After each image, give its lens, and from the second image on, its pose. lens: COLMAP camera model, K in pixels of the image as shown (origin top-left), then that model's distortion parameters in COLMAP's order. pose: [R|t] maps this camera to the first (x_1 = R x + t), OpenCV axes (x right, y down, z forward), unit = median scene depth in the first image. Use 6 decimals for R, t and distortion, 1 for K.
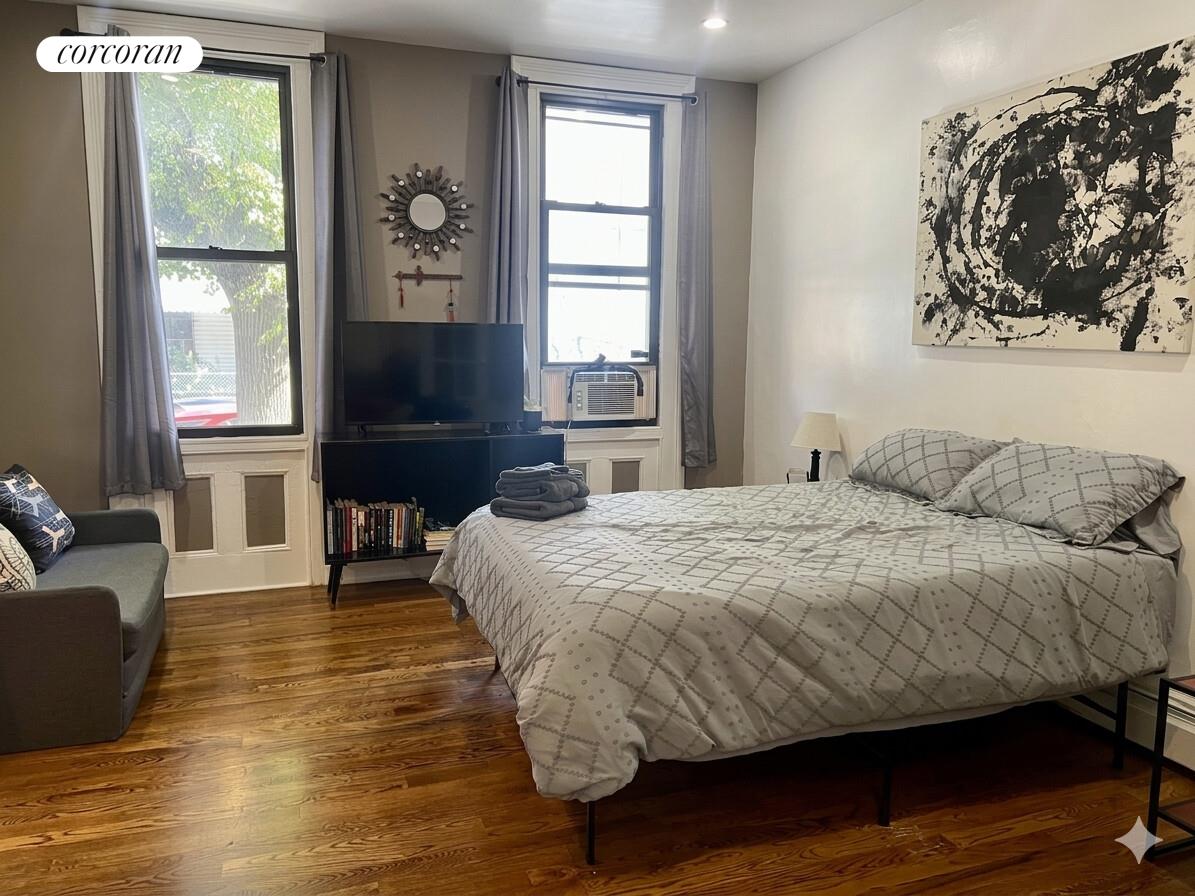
lens RADIAL K [[866.2, 0, 597.5], [0, 866.2, 448.0], [0, 0, 1]] dist [-0.309764, 0.000270]
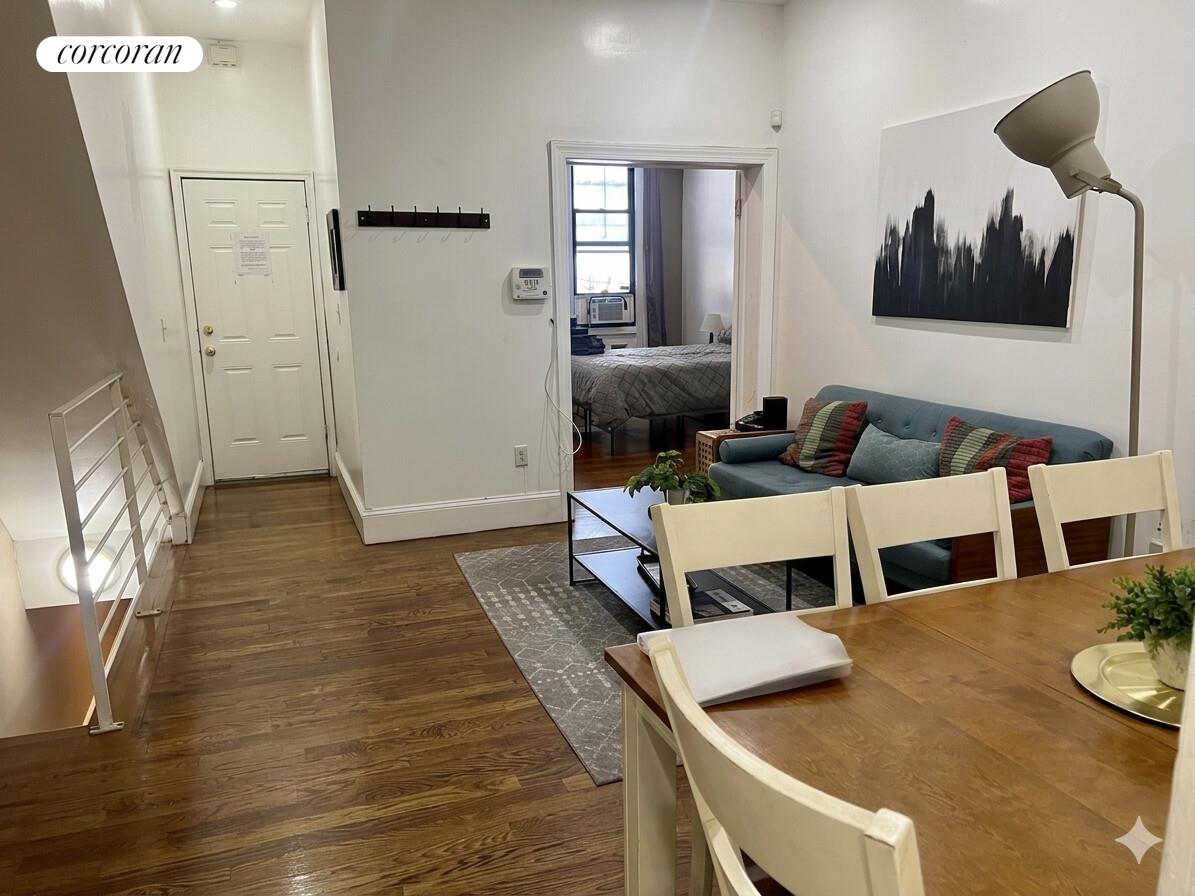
lens RADIAL K [[866.2, 0, 597.5], [0, 866.2, 448.0], [0, 0, 1]] dist [-0.309764, 0.000270]
pose [[0.999590, -0.026794, 0.010075, -0.040650], [0.025916, 0.996542, 0.078948, 0.093025], [-0.012155, -0.078655, 0.996828, -0.921592]]
